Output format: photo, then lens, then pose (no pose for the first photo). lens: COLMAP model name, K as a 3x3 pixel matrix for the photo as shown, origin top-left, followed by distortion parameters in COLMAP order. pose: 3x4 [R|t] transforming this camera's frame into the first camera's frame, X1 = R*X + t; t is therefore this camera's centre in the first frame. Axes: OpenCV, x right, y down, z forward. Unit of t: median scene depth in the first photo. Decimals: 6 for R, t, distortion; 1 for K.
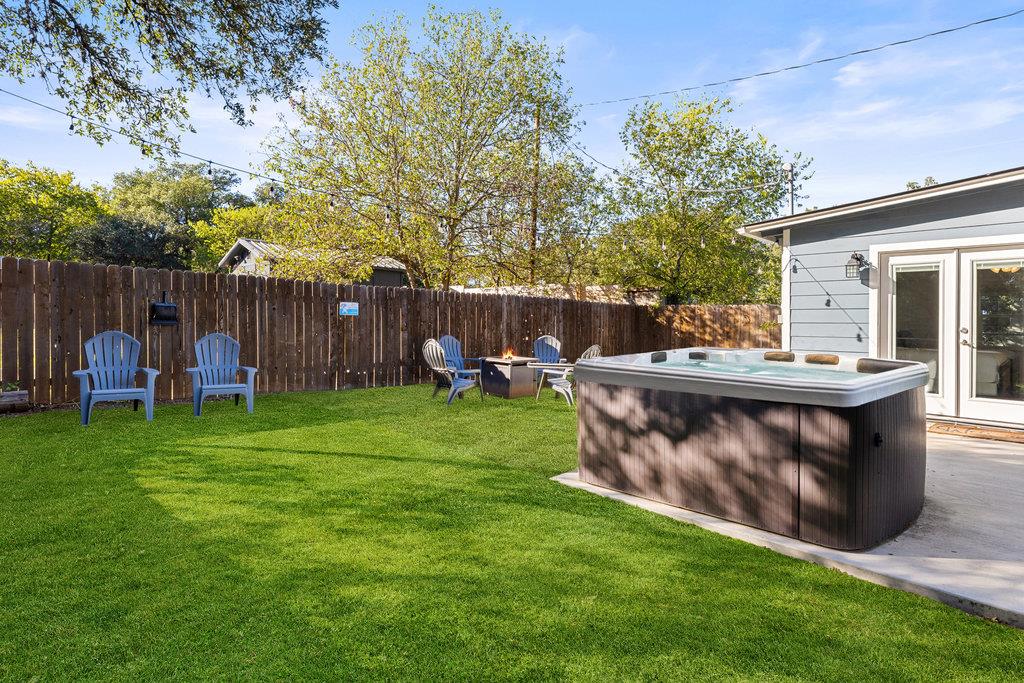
lens RADIAL K [[552.0, 0, 512.5], [0, 552.0, 310.9], [0, 0, 1]] dist [0.000304, 0.000773]
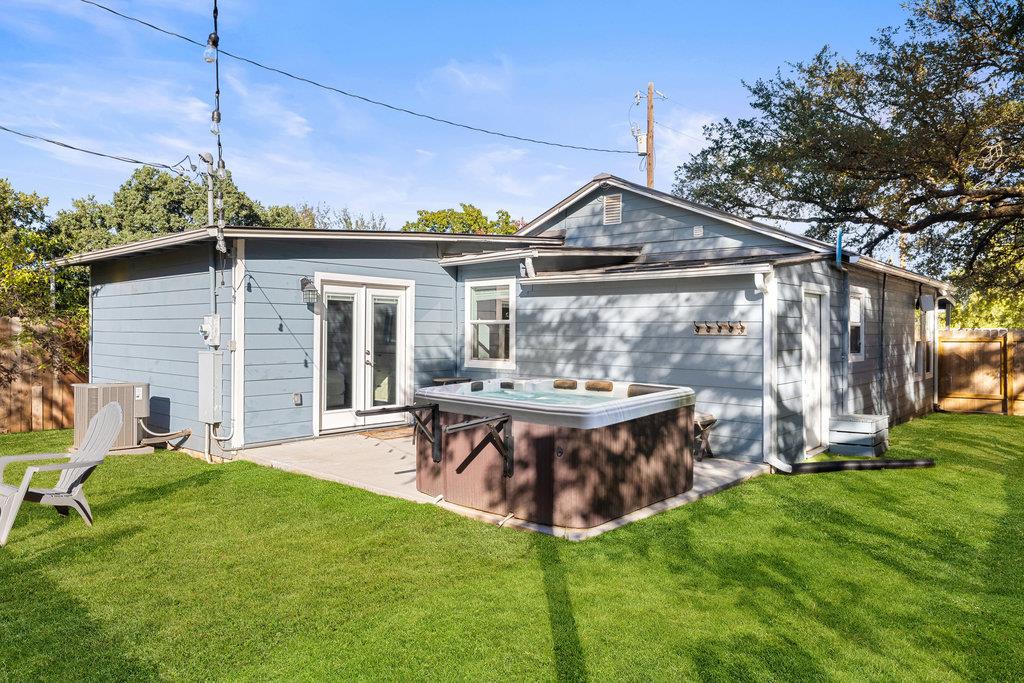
lens RADIAL K [[666.9, 0, 512.0], [0, 666.9, 341.5], [0, 0, 1]] dist [-0.000344, 0.000353]
pose [[-0.082053, -0.025210, 0.996309, -0.602531], [-0.028606, 0.999328, 0.022930, -0.028296], [-0.996217, -0.026619, -0.082719, 0.728134]]
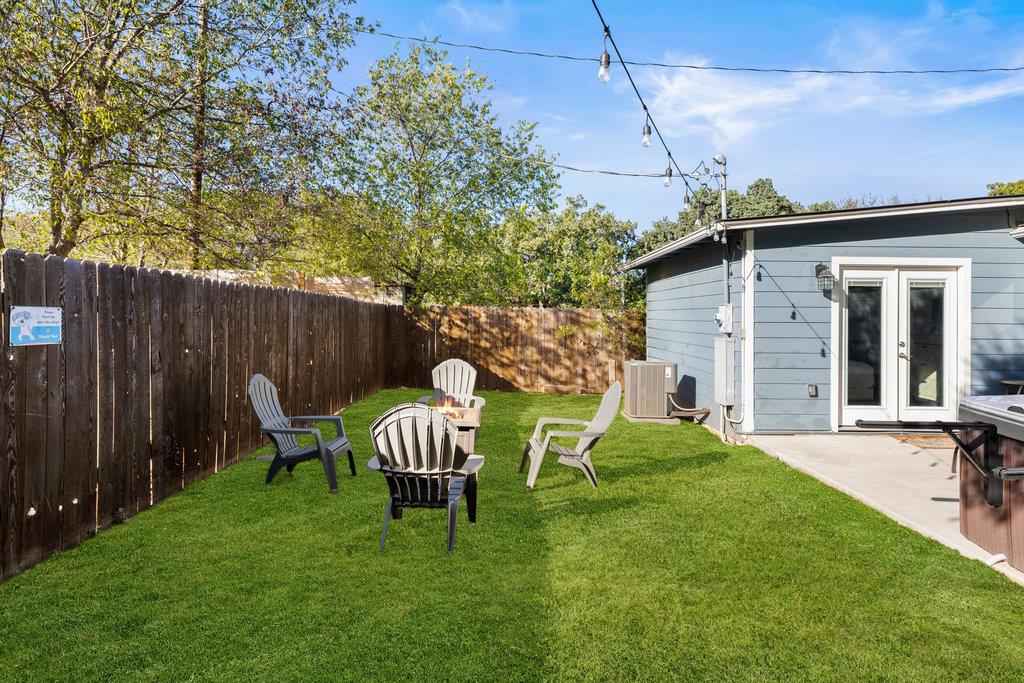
lens RADIAL K [[552.0, 0, 512.5], [0, 552.0, 310.9], [0, 0, 1]] dist [0.000304, 0.000773]
pose [[0.700702, 0.001981, 0.713452, -0.422923], [-0.014883, 0.999819, 0.011841, -0.027073], [-0.713299, -0.018915, 0.700605, 0.713816]]
